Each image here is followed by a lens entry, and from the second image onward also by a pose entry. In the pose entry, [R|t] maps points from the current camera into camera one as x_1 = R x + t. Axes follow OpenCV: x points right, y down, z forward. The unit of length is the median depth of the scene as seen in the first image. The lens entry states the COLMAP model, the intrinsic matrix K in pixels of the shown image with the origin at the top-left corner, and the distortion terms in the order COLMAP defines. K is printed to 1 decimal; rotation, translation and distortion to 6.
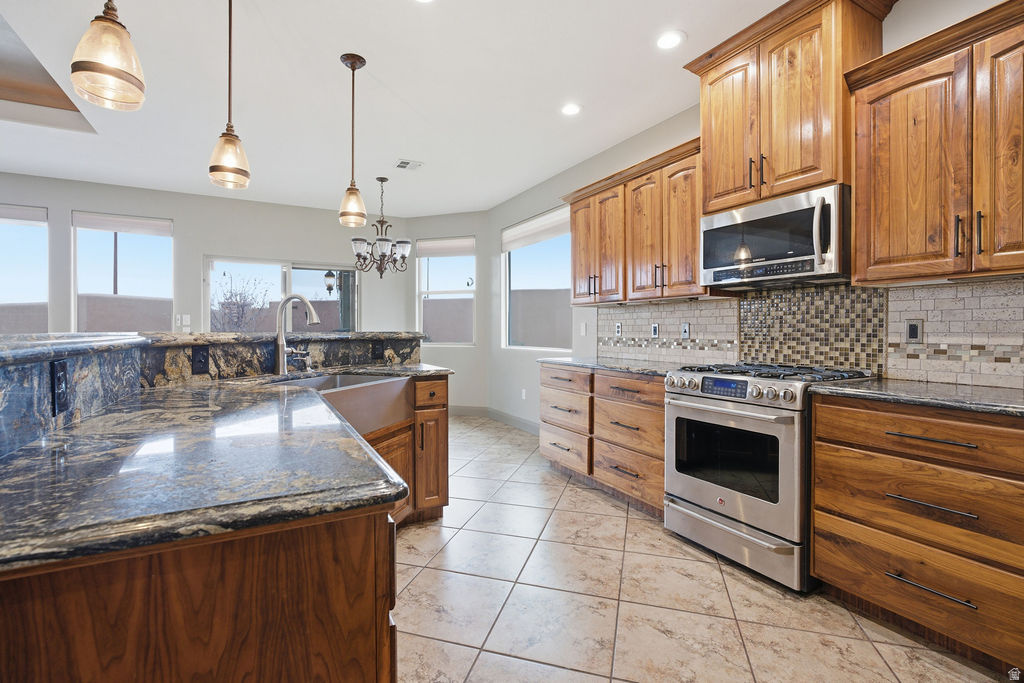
lens RADIAL K [[464.5, 0, 508.8], [0, 464.5, 335.4], [0, 0, 1]] dist [-0.009910, 0.003741]
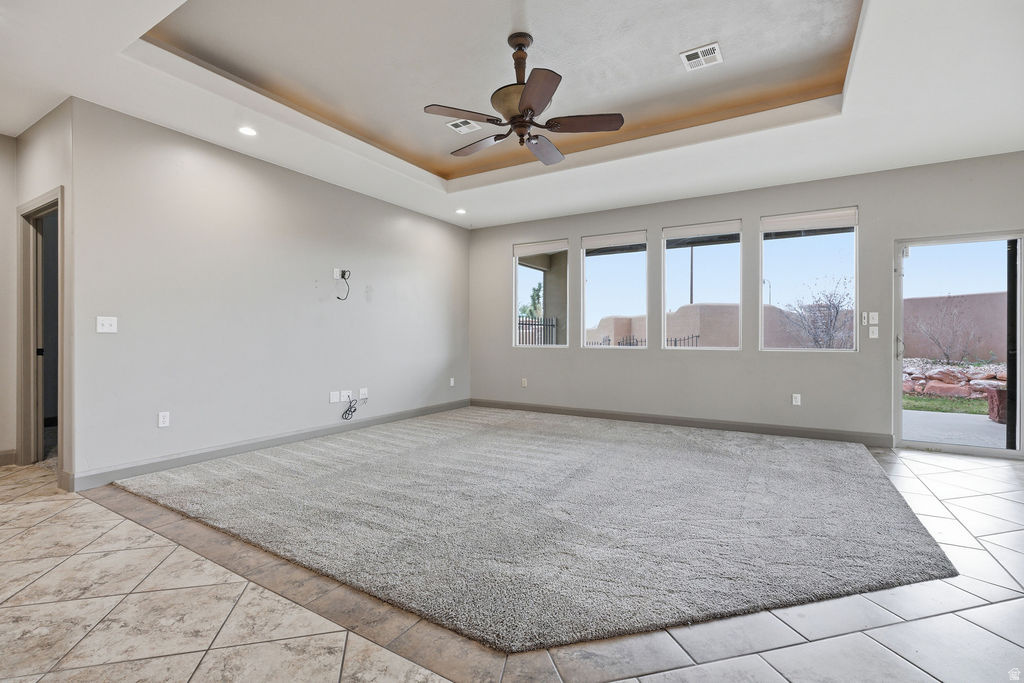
lens RADIAL K [[464.5, 0, 508.8], [0, 464.5, 335.4], [0, 0, 1]] dist [-0.009910, 0.003741]
pose [[0.521160, -0.000480, -0.853459, -0.735524], [-0.010512, 0.999920, -0.006981, 0.025959], [0.853394, 0.012610, 0.521113, -0.075406]]
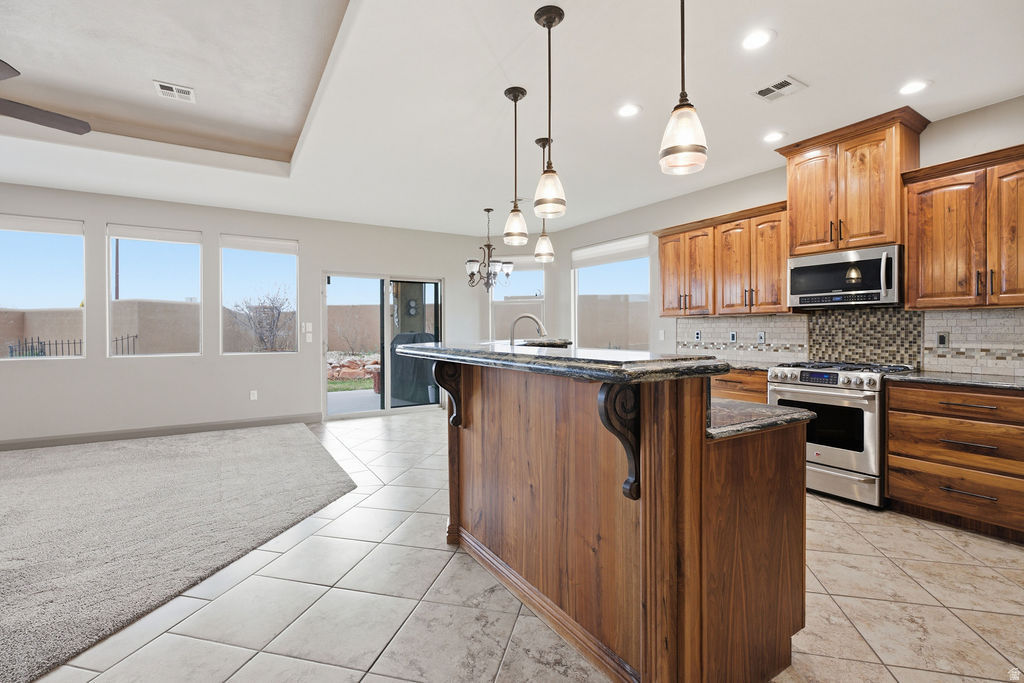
lens RADIAL K [[464.5, 0, 508.8], [0, 464.5, 335.4], [0, 0, 1]] dist [-0.009910, 0.003741]
pose [[0.998114, -0.004004, 0.061261, -0.633967], [0.003956, 0.999992, 0.000902, -0.029589], [-0.061264, -0.000658, 0.998121, -0.429042]]
